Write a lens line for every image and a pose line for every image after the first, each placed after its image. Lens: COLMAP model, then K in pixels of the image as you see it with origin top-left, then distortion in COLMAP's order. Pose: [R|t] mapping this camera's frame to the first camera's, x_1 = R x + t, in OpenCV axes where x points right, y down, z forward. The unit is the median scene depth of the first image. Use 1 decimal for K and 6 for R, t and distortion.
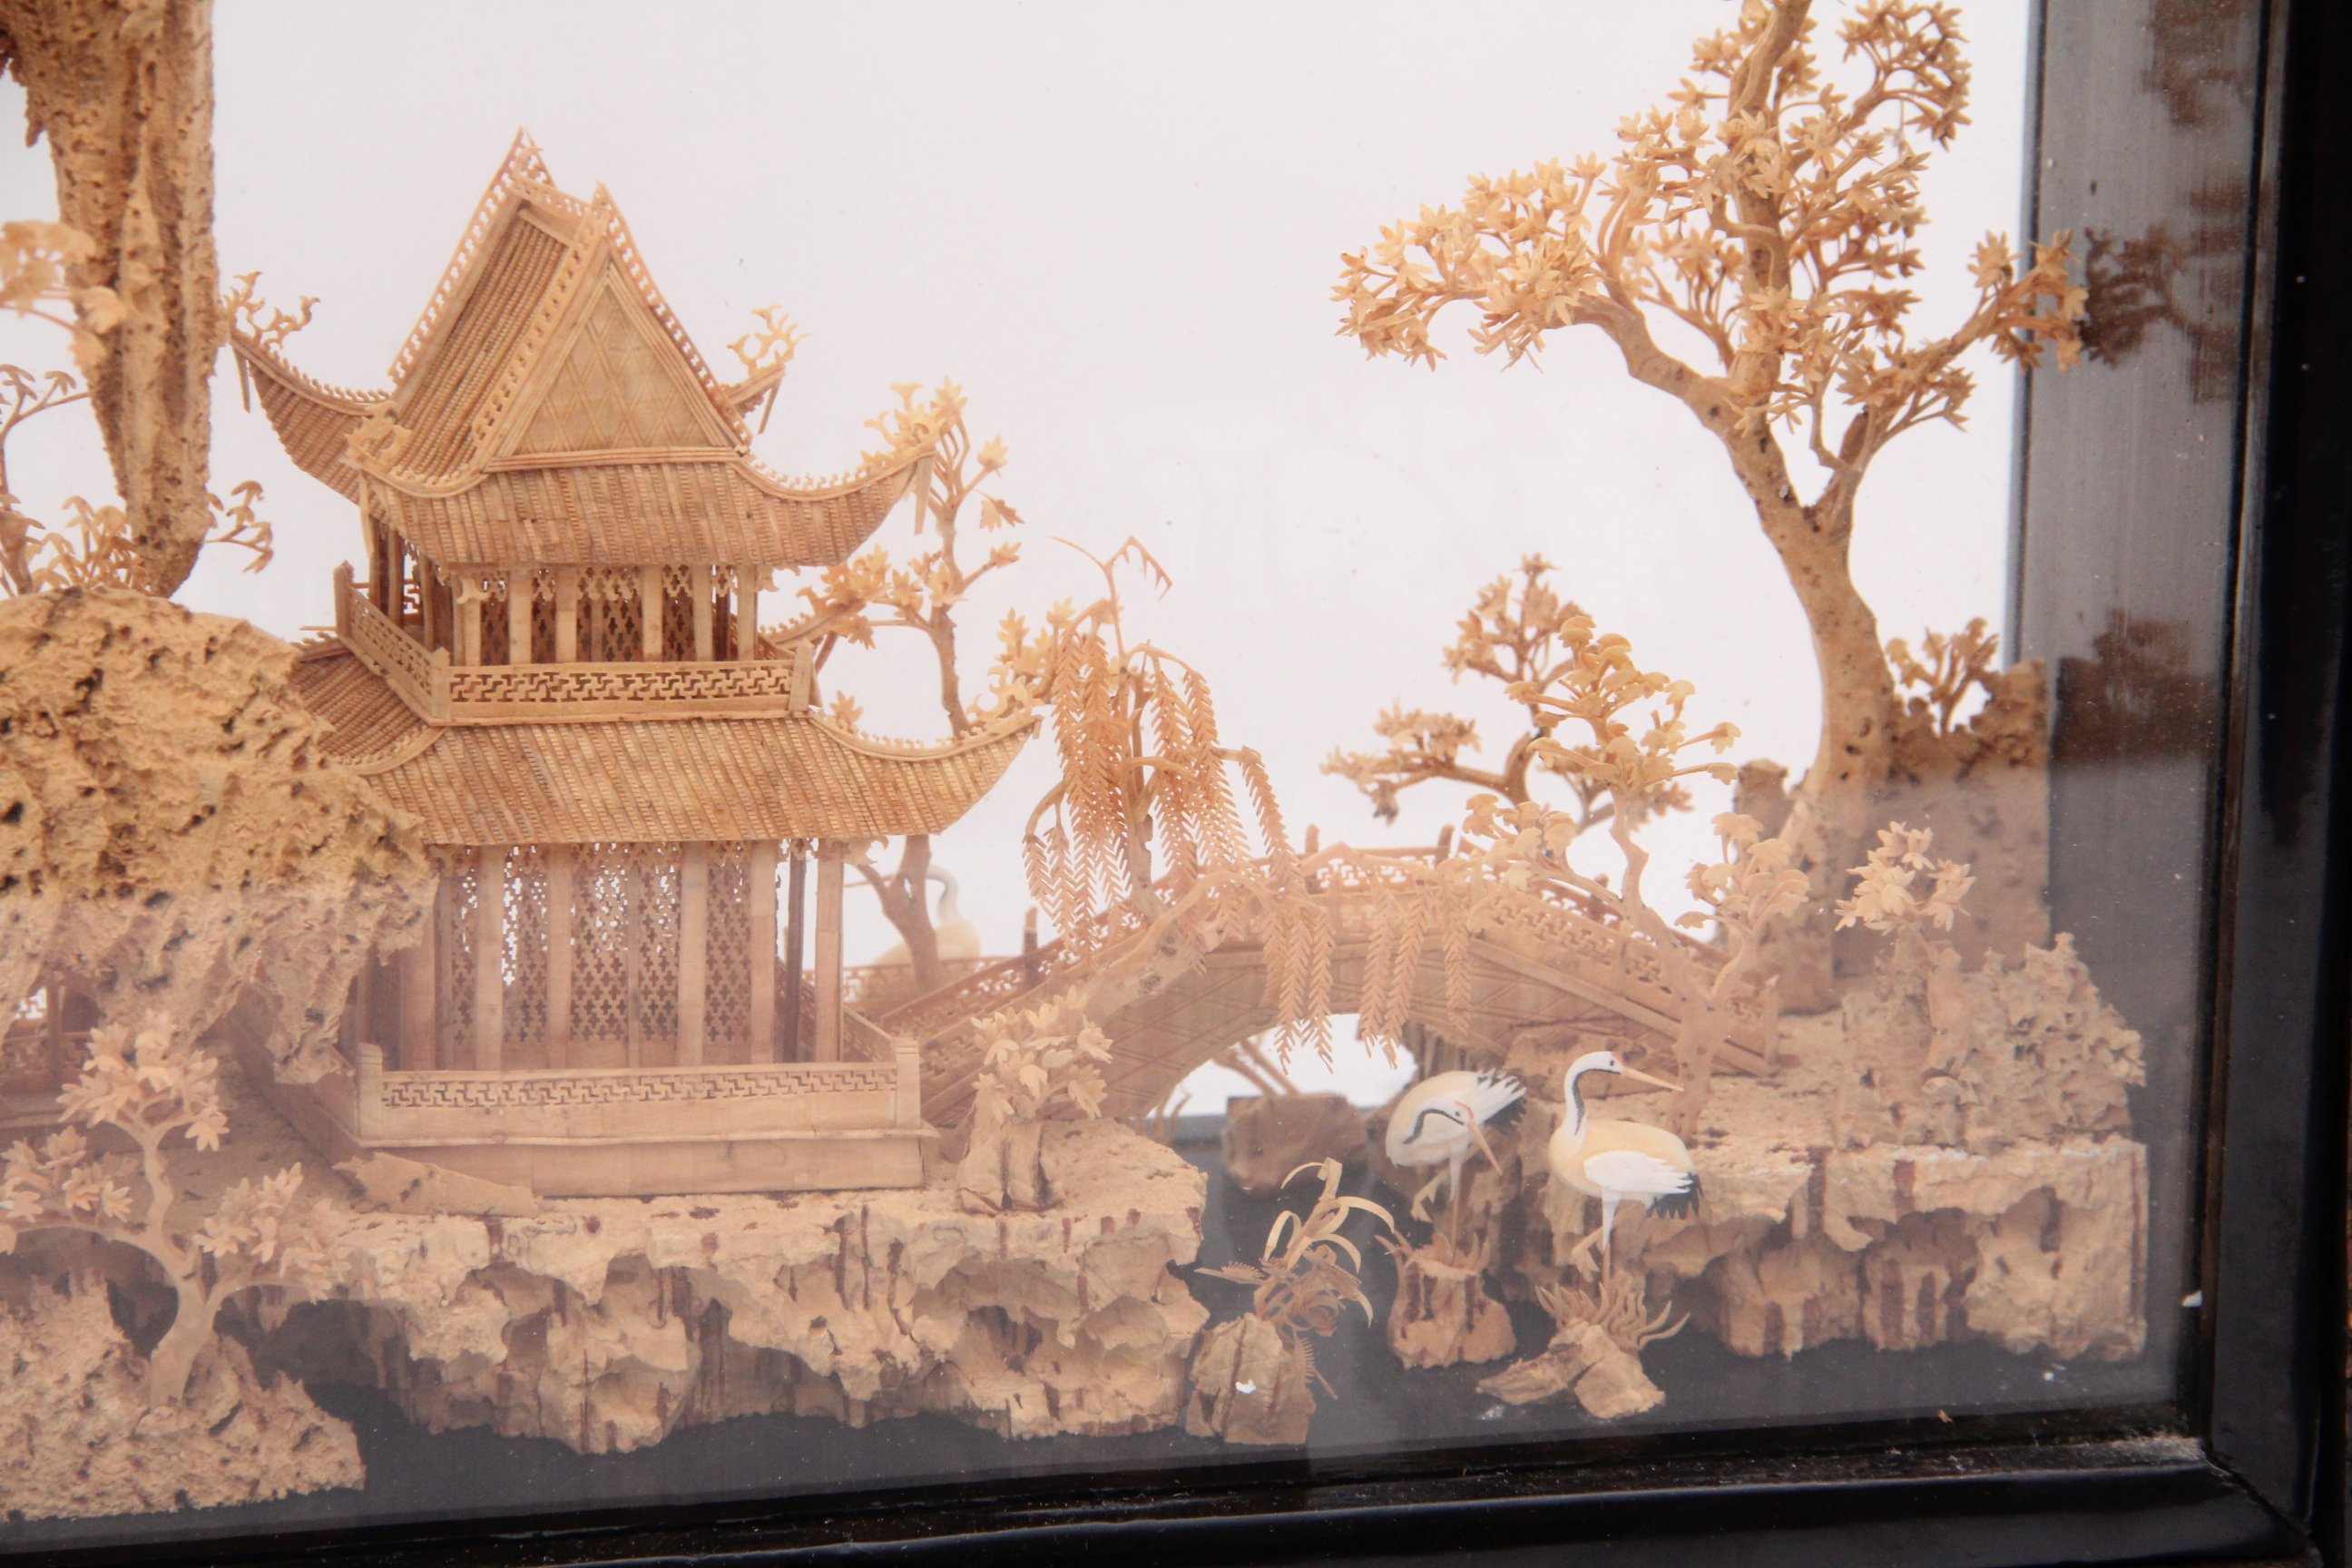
lens RADIAL K [[10122.4, 0, 1156.4], [0, 10122.4, 788.4], [0, 0, 1]] dist [0.856997, 0.000000]
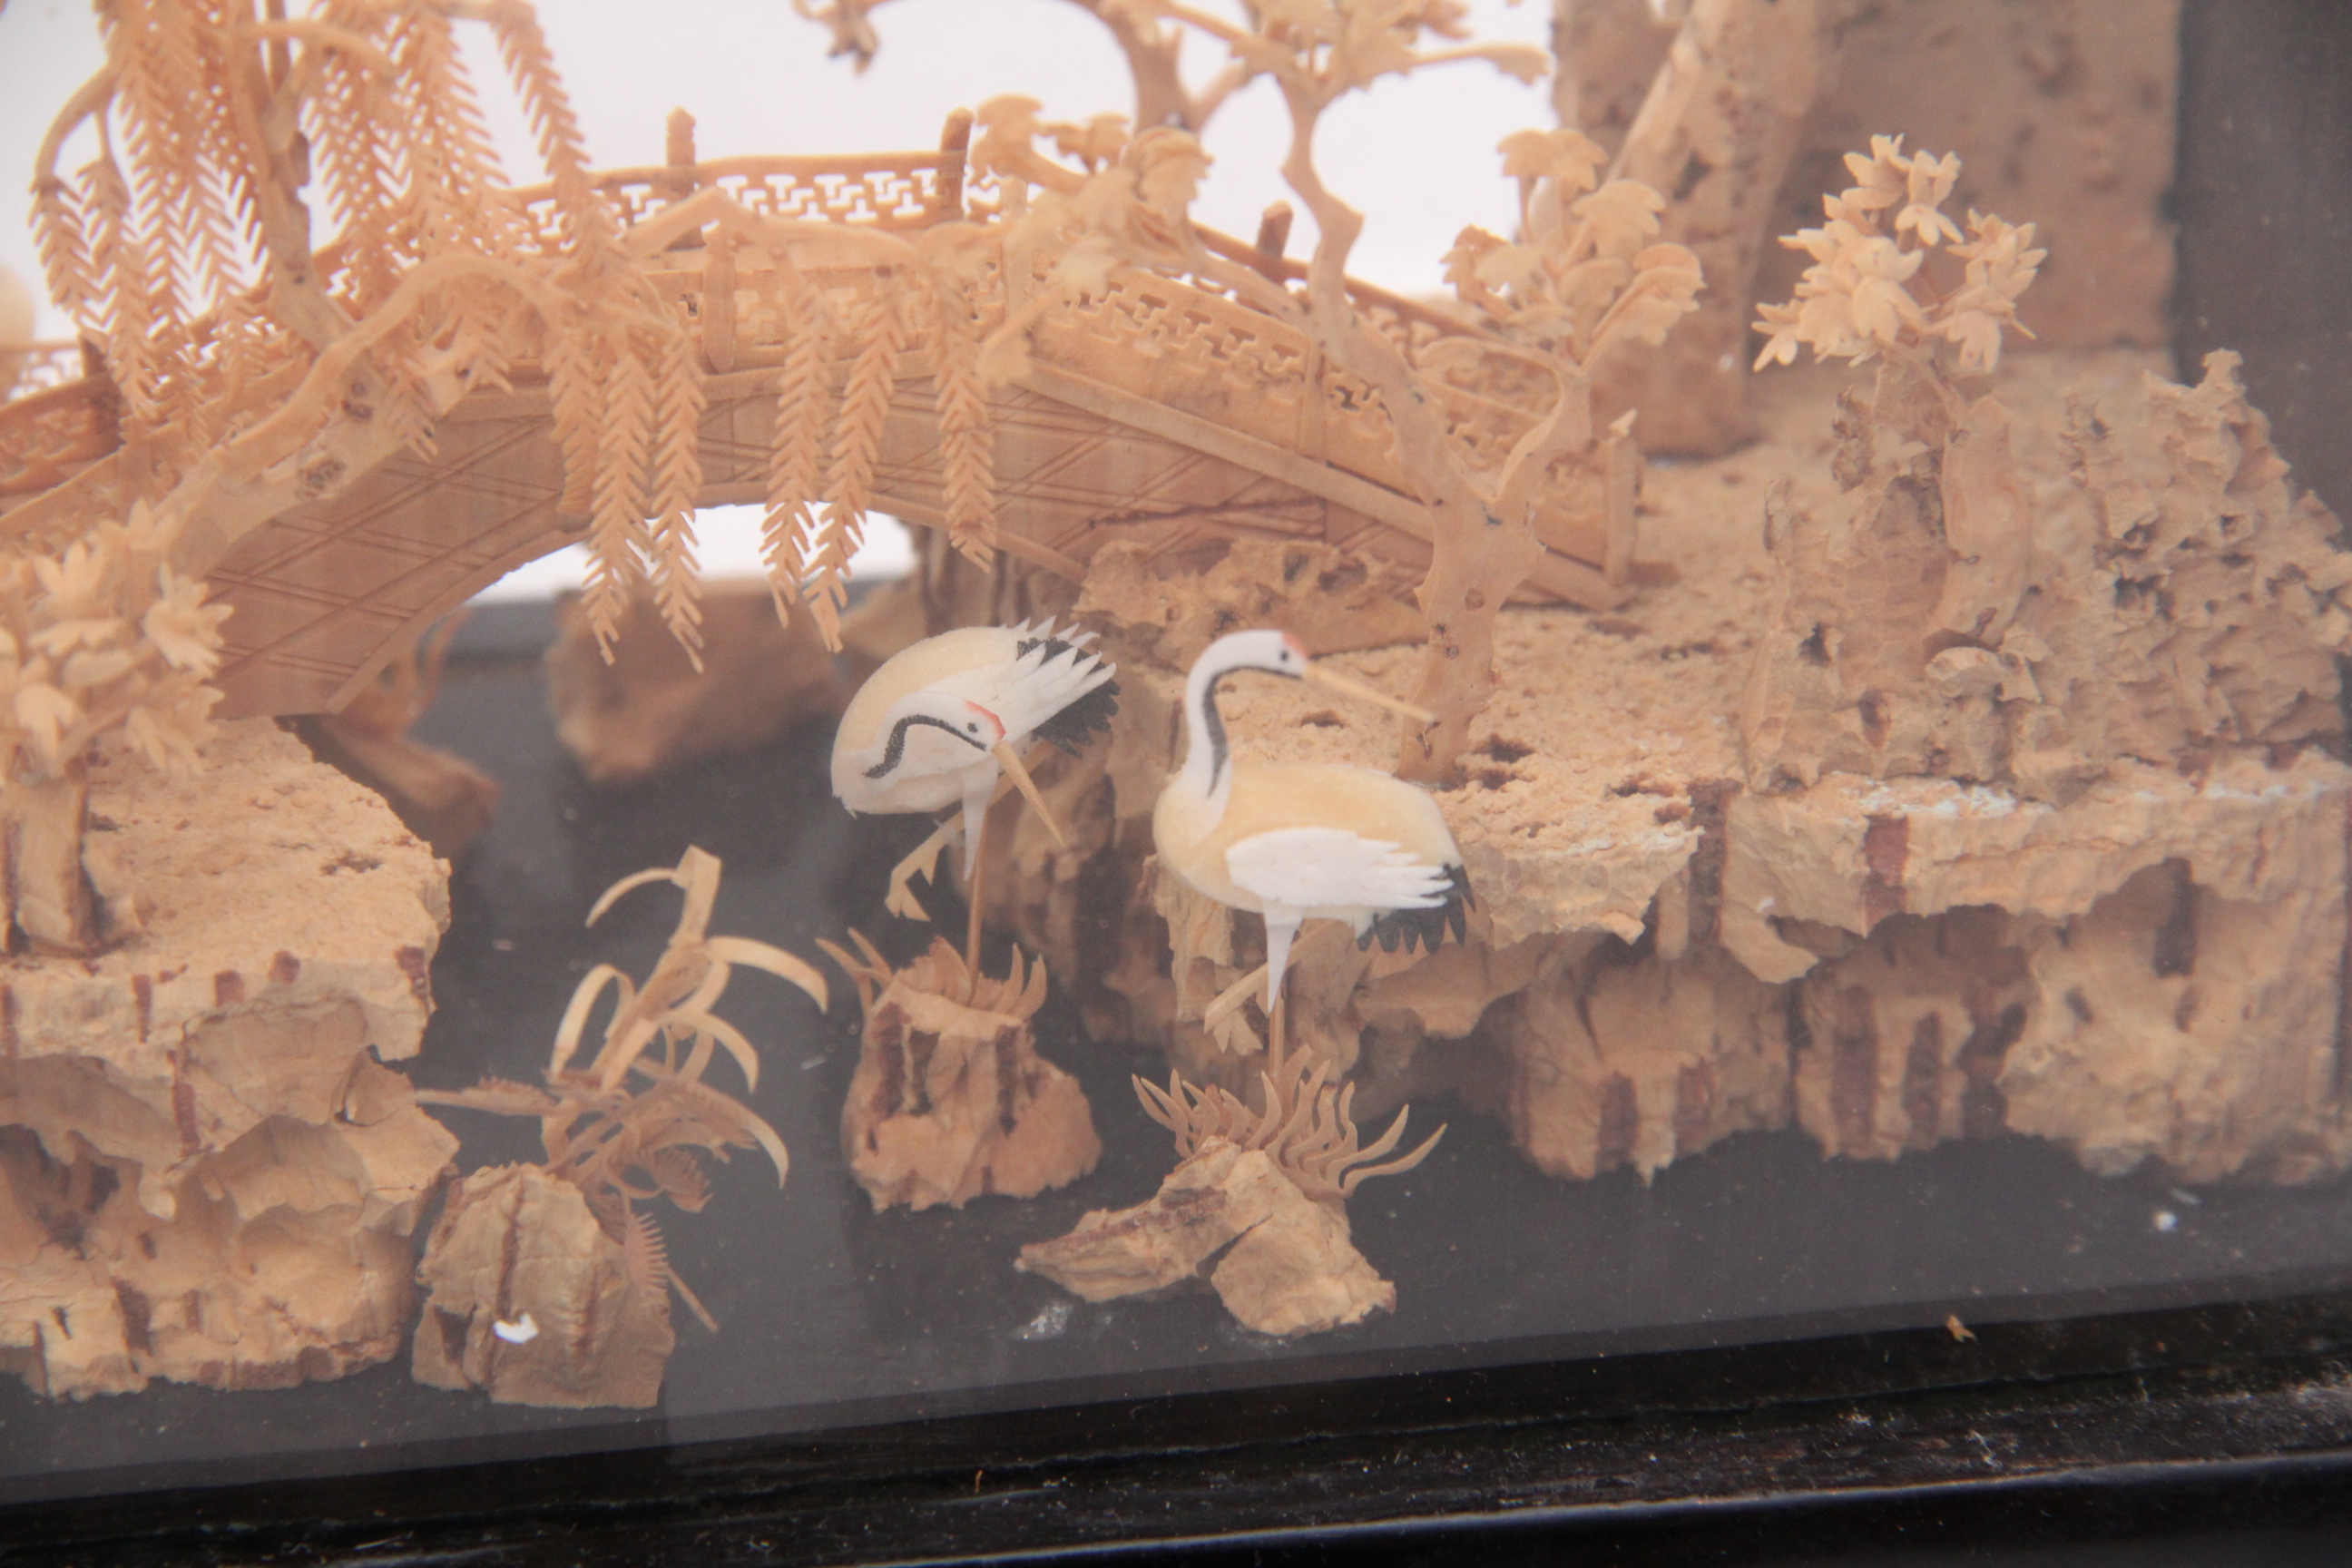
lens RADIAL K [[9413.6, 0, 1193.6], [0, 9413.6, 789.2], [0, 0, 1]] dist [0.179900, 0.000000]
pose [[0.999932, -0.000524, 0.011659, 0.034987], [-0.001342, 0.987208, 0.159430, -0.036657], [-0.011594, -0.159435, 0.987140, 0.555011]]
